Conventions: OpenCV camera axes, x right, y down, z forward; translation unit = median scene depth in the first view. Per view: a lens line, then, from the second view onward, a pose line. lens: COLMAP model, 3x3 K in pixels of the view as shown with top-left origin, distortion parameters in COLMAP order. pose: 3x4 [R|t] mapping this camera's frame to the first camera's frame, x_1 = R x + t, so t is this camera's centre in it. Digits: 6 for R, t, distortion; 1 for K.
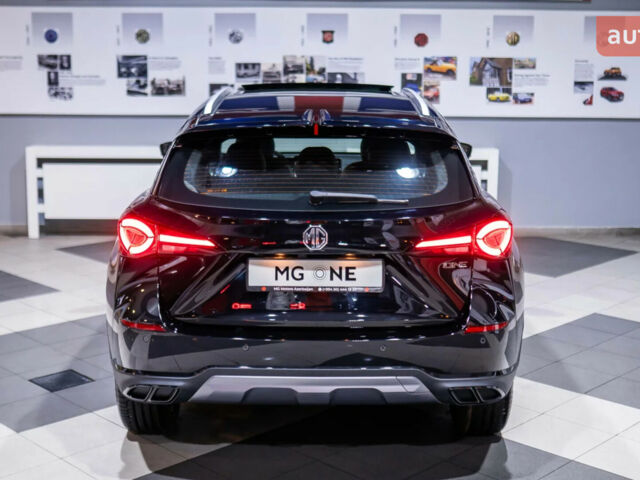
lens RADIAL K [[916.1, 0, 299.5], [0, 916.1, 239.2], [0, 0, 1]] dist [-0.051447, -0.054813]
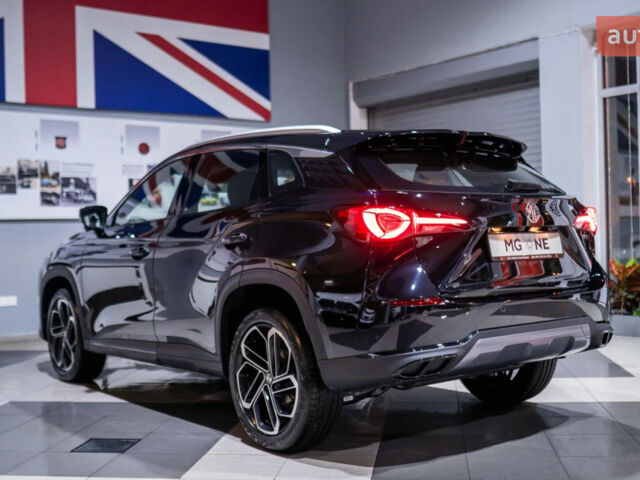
lens RADIAL K [[852.6, 0, 302.0], [0, 852.6, 240.8], [0, 0, 1]] dist [-0.016189, -0.014363]
pose [[0.791235, -0.025942, 0.610962, -0.342008], [0.137925, 0.980926, -0.136971, 0.055100], [-0.595755, 0.192644, 0.779721, 0.114140]]
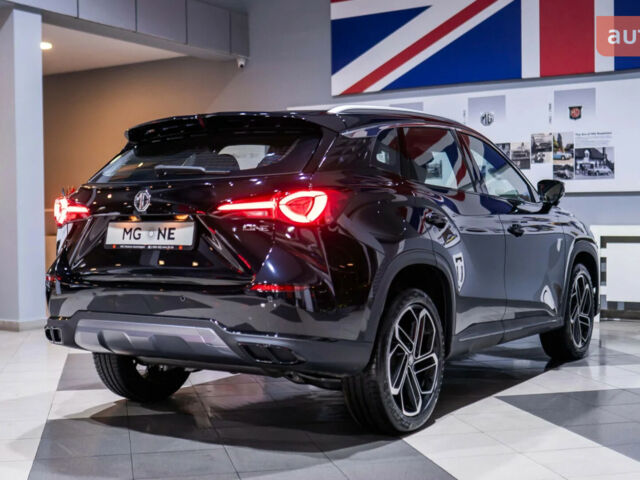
lens RADIAL K [[916.1, 0, 299.5], [0, 916.1, 239.2], [0, 0, 1]] dist [-0.051447, -0.054813]
pose [[0.845685, 0.000298, -0.533682, 0.302579], [-0.085821, 0.987061, -0.135443, 0.070110], [0.526737, 0.160343, 0.834768, 0.050565]]
